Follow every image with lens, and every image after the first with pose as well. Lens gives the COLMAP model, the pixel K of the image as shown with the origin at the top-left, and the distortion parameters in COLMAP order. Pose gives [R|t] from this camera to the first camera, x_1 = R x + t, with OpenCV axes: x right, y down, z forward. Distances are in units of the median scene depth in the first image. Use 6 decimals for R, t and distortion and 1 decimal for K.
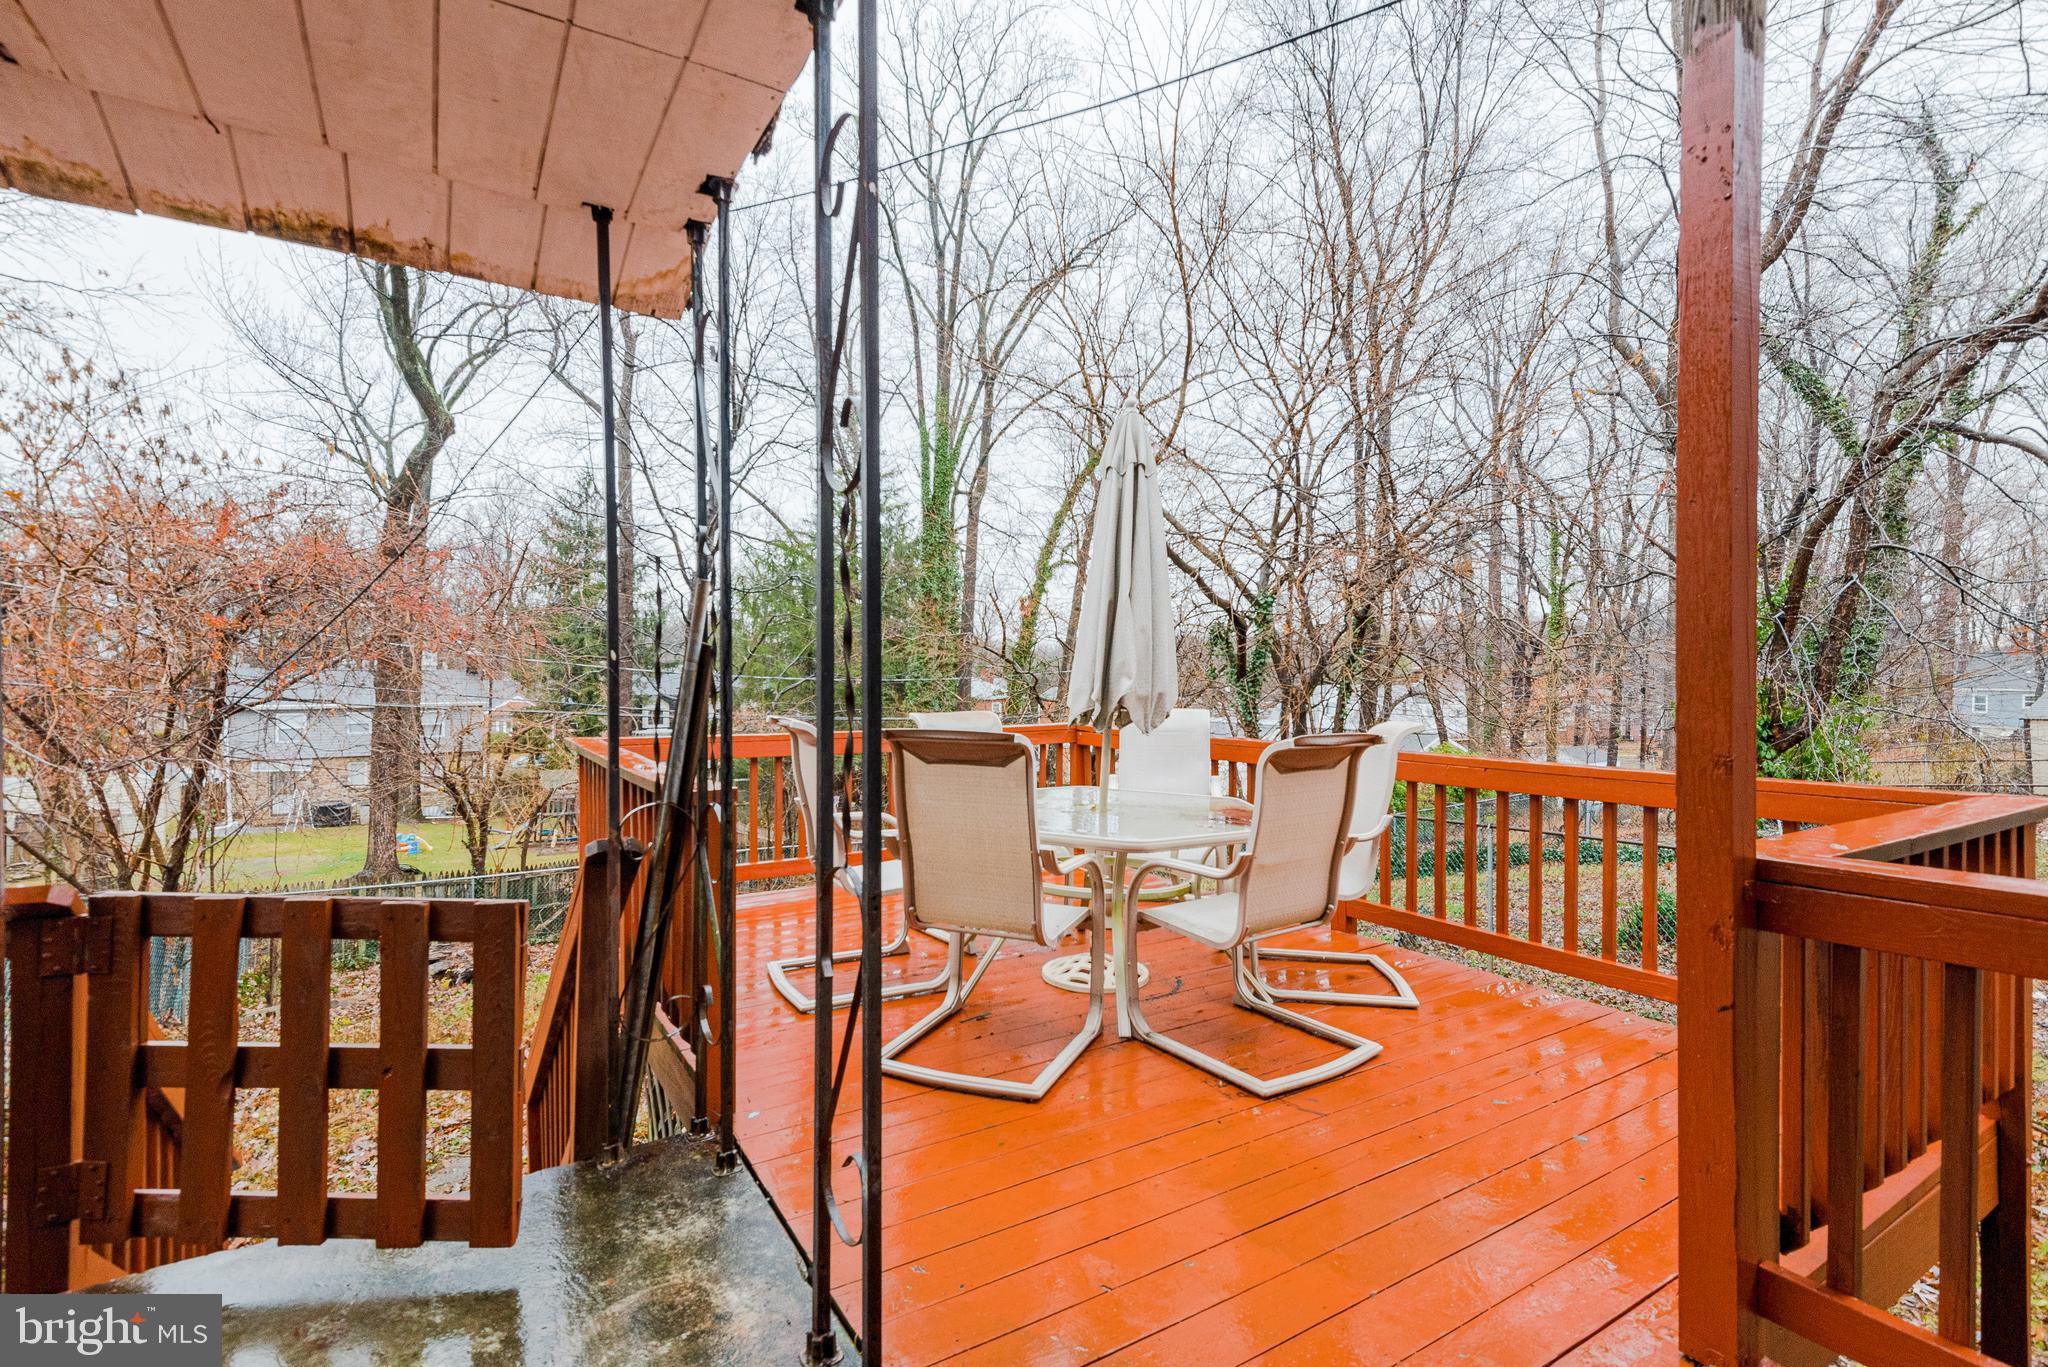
lens RADIAL K [[935.7, 0, 1007.6], [0, 935.7, 681.1], [0, 0, 1]] dist [0.045189, -0.024622]
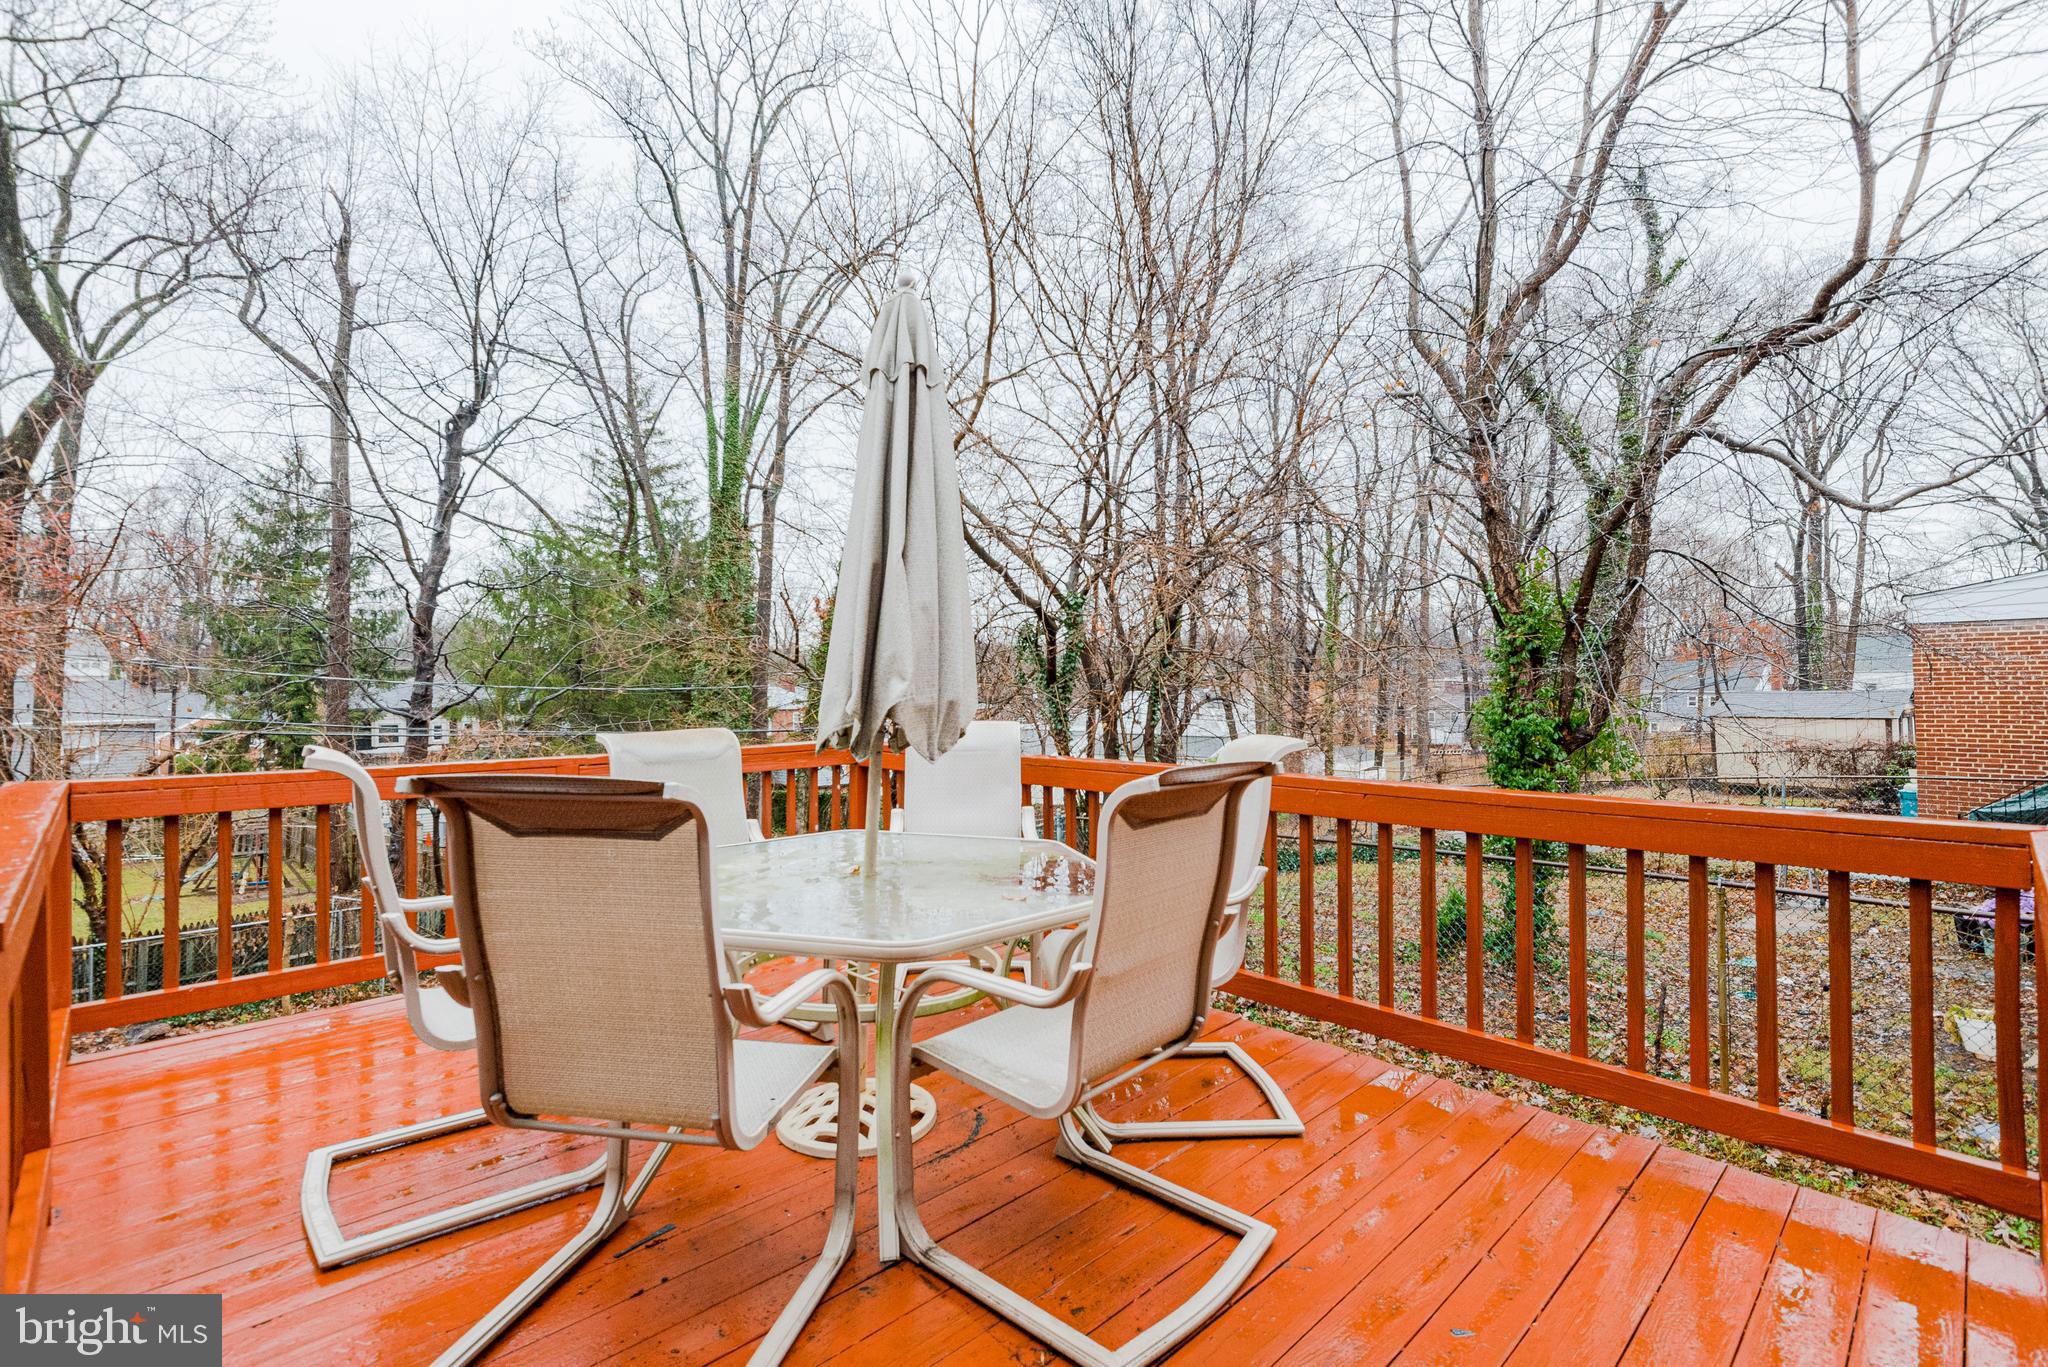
lens RADIAL K [[920.8, 0, 1034.0], [0, 920.8, 678.3], [0, 0, 1]] dist [0.033956, -0.016112]
pose [[0.973579, -0.003836, 0.228319, 0.021405], [0.006507, 0.999919, -0.010949, 0.001071], [-0.228259, 0.012145, 0.973525, 0.103065]]
